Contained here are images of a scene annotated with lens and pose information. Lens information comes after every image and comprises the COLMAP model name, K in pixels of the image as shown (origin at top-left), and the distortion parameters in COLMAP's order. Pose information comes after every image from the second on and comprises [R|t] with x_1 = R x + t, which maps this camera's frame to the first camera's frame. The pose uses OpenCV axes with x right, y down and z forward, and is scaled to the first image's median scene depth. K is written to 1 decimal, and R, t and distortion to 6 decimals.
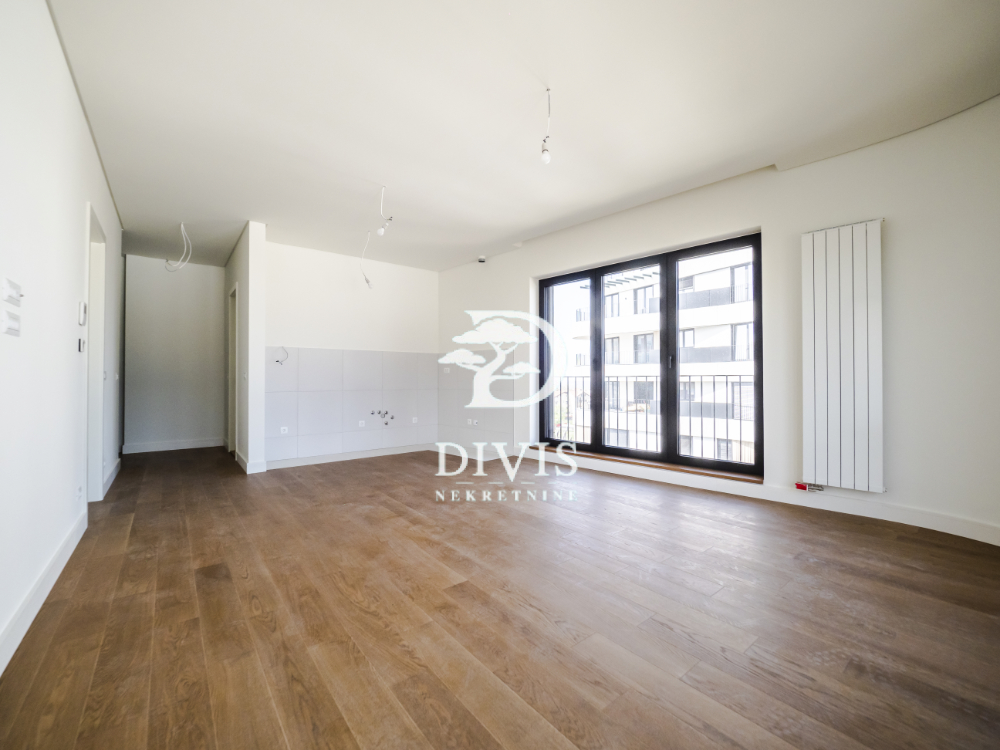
lens RADIAL K [[417.0, 0, 500.0], [0, 417.0, 375.0], [0, 0, 1]] dist [-0.010800, 0.000172]
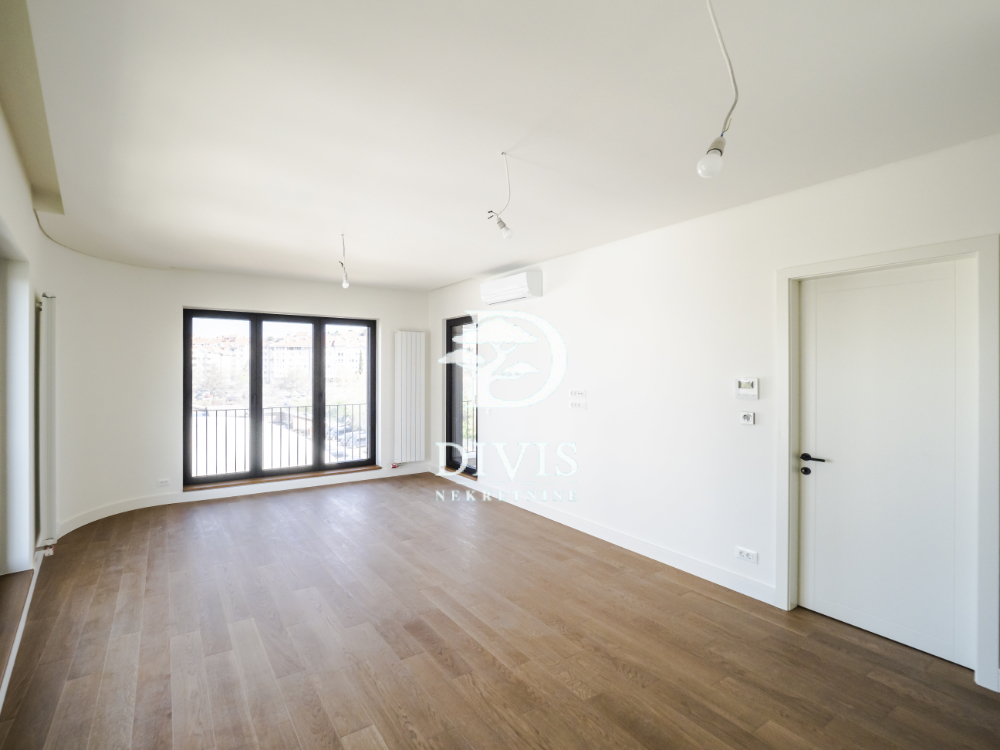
lens RADIAL K [[452.8, 0, 407.0], [0, 452.8, 367.1], [0, 0, 1]] dist [-0.016966, 0.000431]
pose [[-0.983906, 0.003351, 0.178657, -0.324969], [0.000898, 0.999904, -0.013809, -0.168891], [-0.178686, -0.013427, -0.983815, 2.094779]]
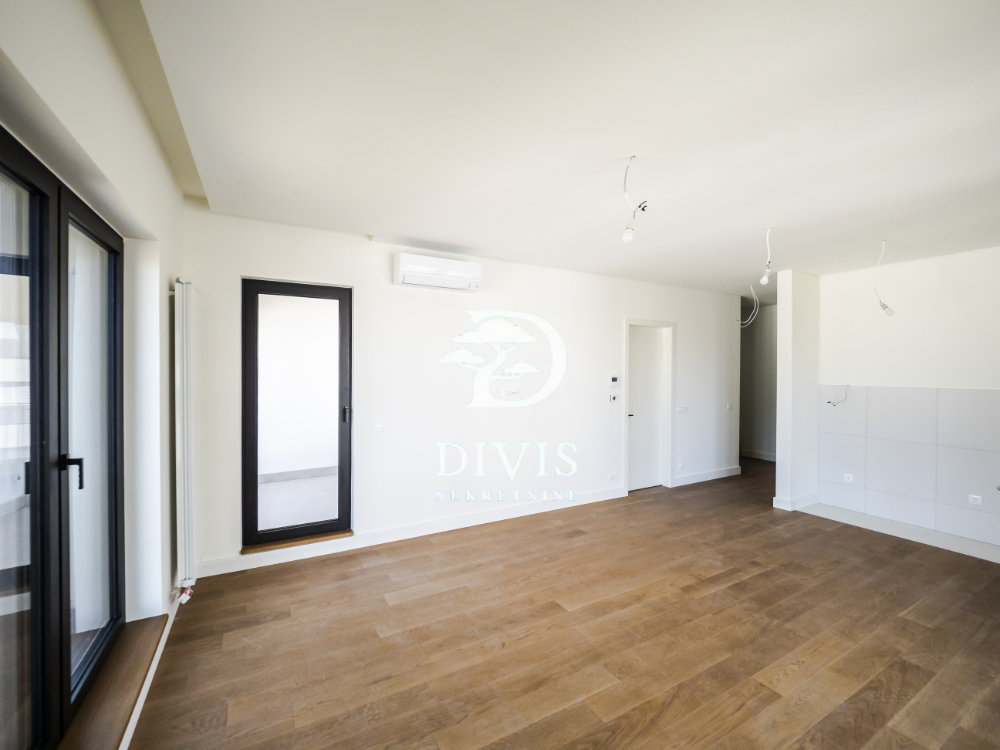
lens RADIAL K [[425.5, 0, 500.0], [0, 425.5, 375.0], [0, 0, 1]] dist [-0.009649, -0.000597]
pose [[-0.156588, 0.016342, -0.987529, 0.893048], [0.002101, 0.999866, 0.016213, -0.189663], [0.987662, 0.000464, -0.156601, 0.711203]]
